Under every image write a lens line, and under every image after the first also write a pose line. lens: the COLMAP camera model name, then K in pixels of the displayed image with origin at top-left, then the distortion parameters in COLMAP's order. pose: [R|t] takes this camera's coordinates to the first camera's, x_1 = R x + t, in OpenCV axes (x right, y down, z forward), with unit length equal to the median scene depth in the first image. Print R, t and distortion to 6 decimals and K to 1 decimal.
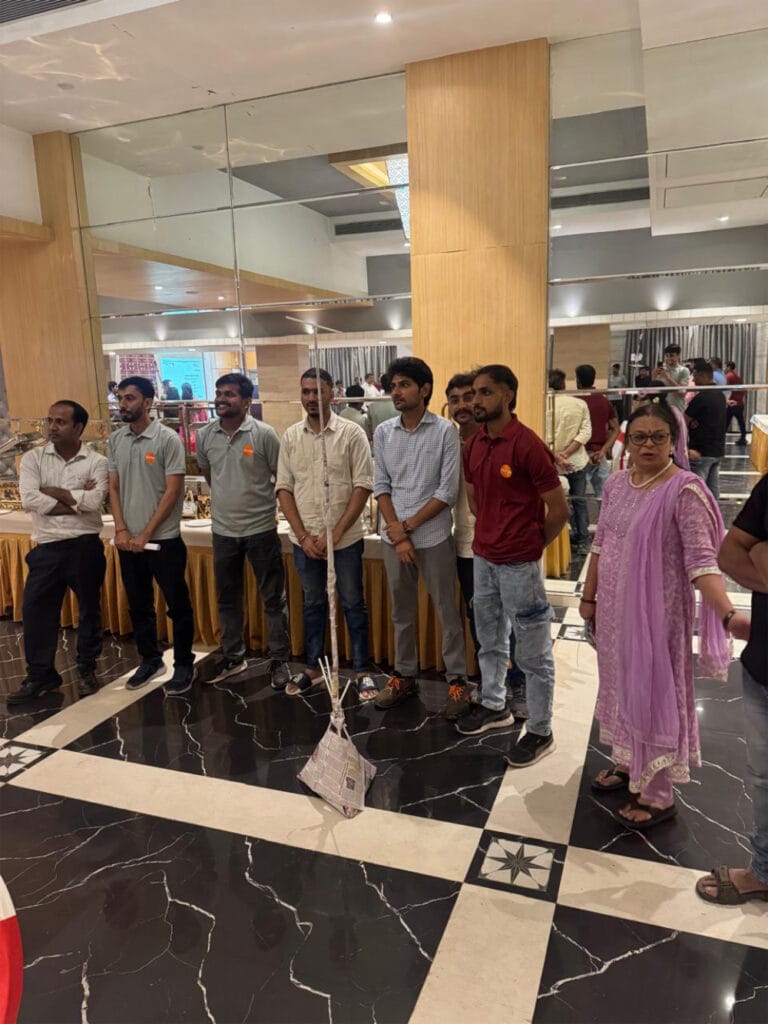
lens RADIAL K [[722.7, 0, 381.7], [0, 722.7, 509.1], [0, 0, 1]] dist [0.010949, -0.026865]
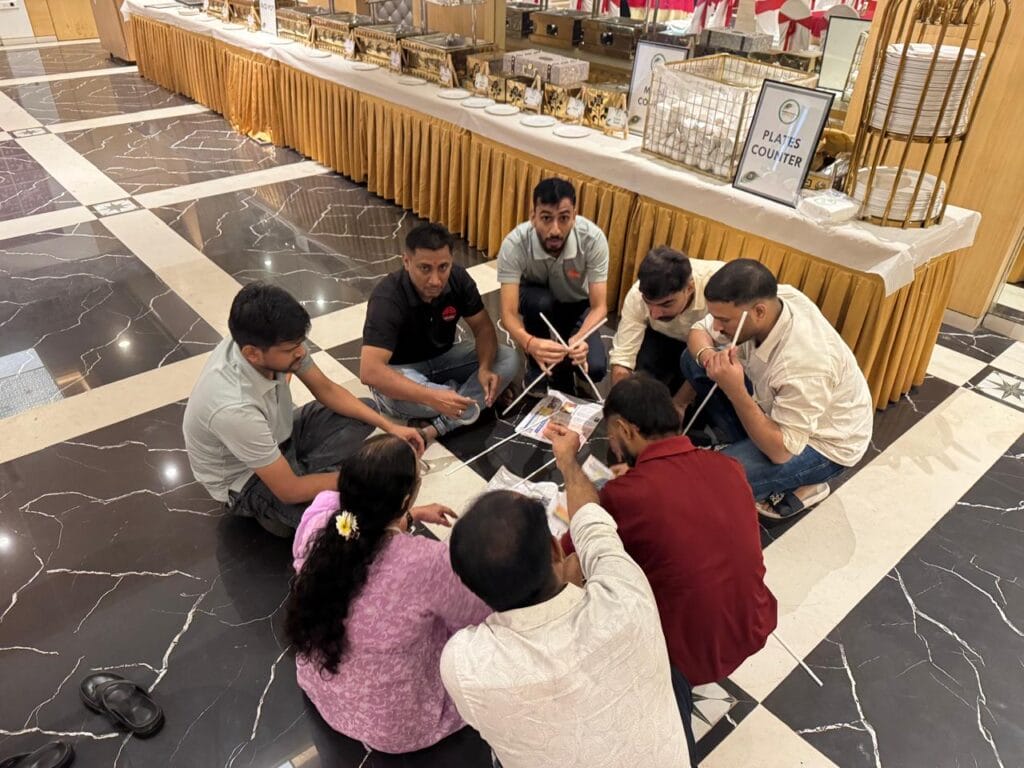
lens RADIAL K [[722.7, 0, 514.3], [0, 722.7, 389.3], [0, 0, 1]] dist [0.010949, -0.026865]
pose [[0.873449, 0.312278, -0.373590, 0.192489], [-0.134360, 0.892044, 0.431514, -0.092198], [0.468011, -0.326710, 0.821113, 0.345785]]
